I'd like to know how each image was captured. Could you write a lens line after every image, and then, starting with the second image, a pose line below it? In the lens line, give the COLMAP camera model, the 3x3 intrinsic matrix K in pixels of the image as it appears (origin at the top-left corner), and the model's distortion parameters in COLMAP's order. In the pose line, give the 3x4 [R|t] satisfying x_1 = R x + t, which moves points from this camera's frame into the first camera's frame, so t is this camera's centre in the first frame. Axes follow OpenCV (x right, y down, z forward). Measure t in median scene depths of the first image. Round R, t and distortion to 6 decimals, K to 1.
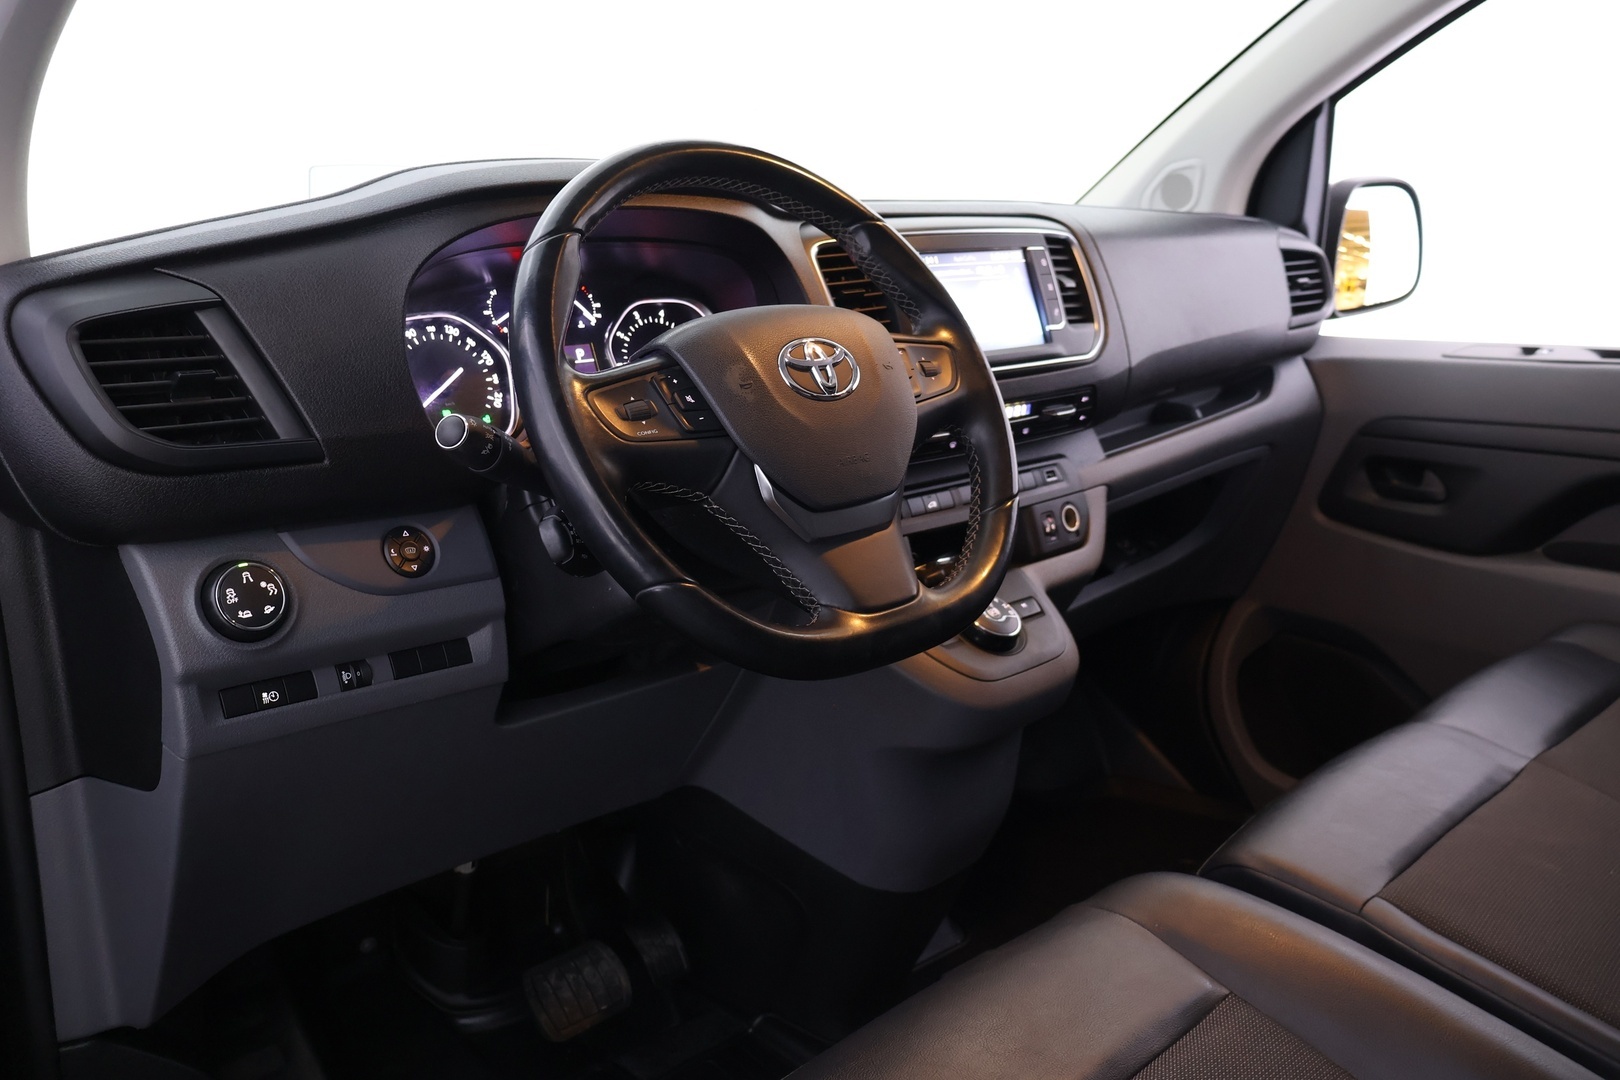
lens RADIAL K [[1304.5, 0, 810.0], [0, 1304.5, 540.0], [0, 0, 1]] dist [0.003720, 0.003408]
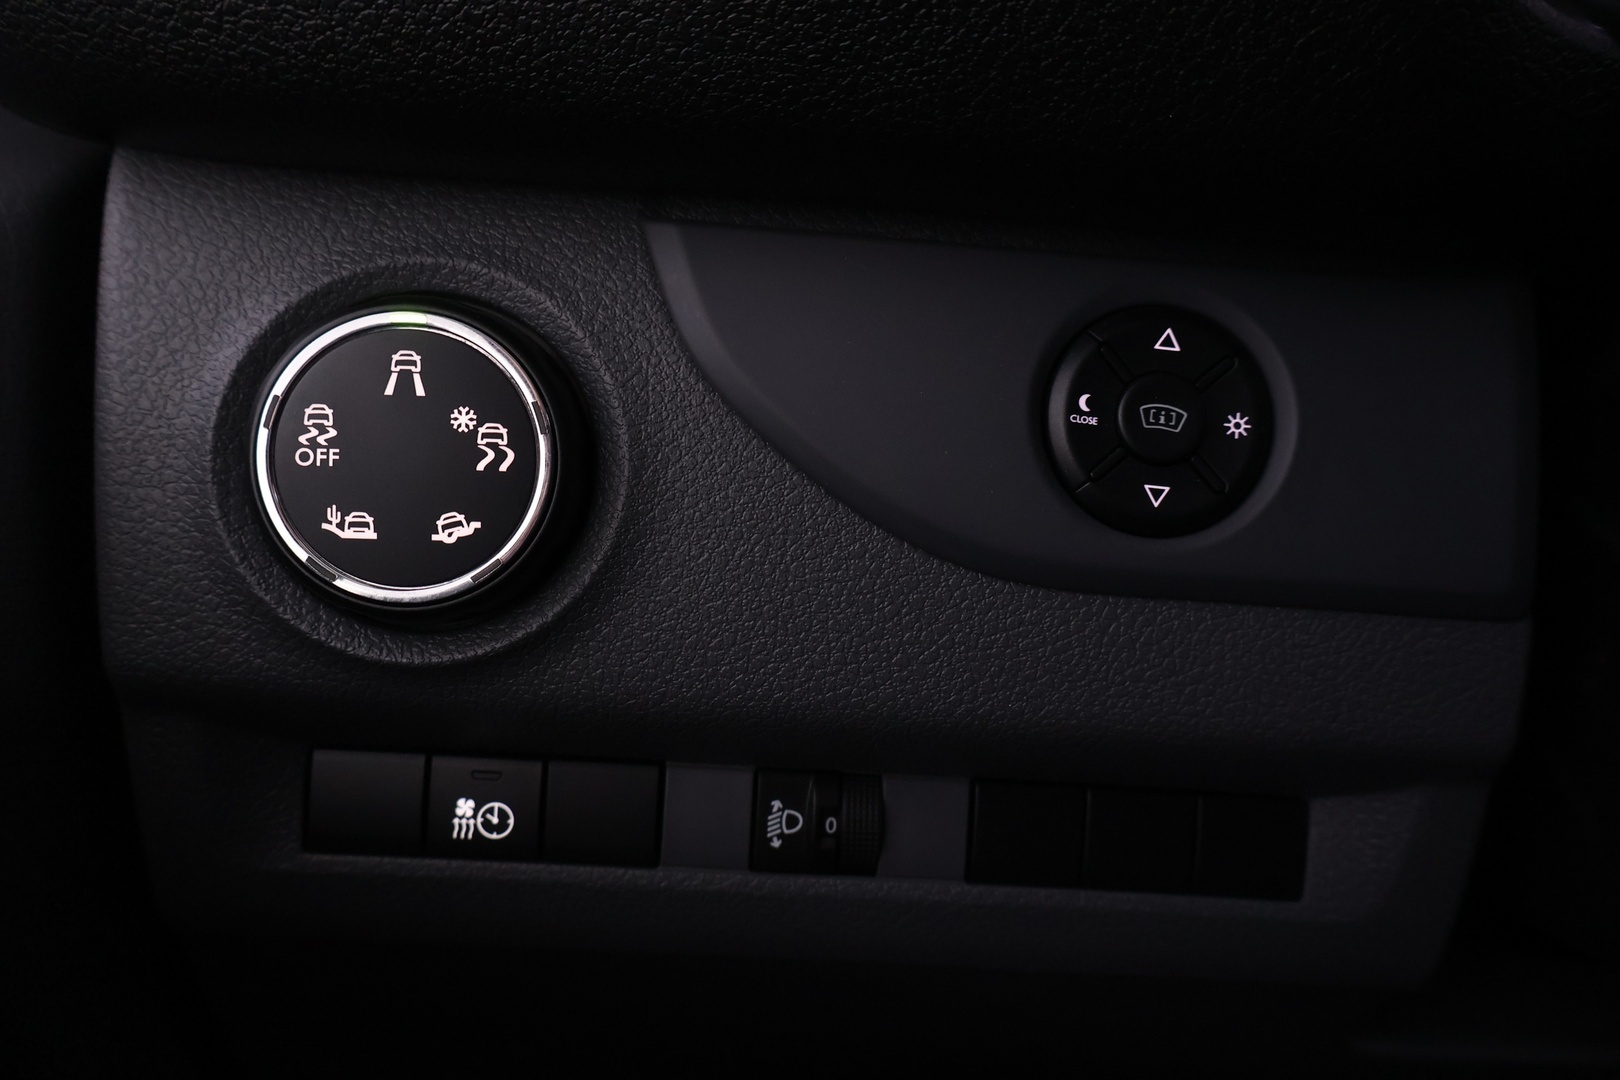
lens RADIAL K [[1304.5, 0, 810.0], [0, 1304.5, 540.0], [0, 0, 1]] dist [0.003720, 0.003408]
pose [[0.710279, 0.336369, -0.618353, -0.200272], [-0.213918, 0.940040, 0.265638, -0.019377], [0.670629, -0.056400, 0.739646, 0.783429]]
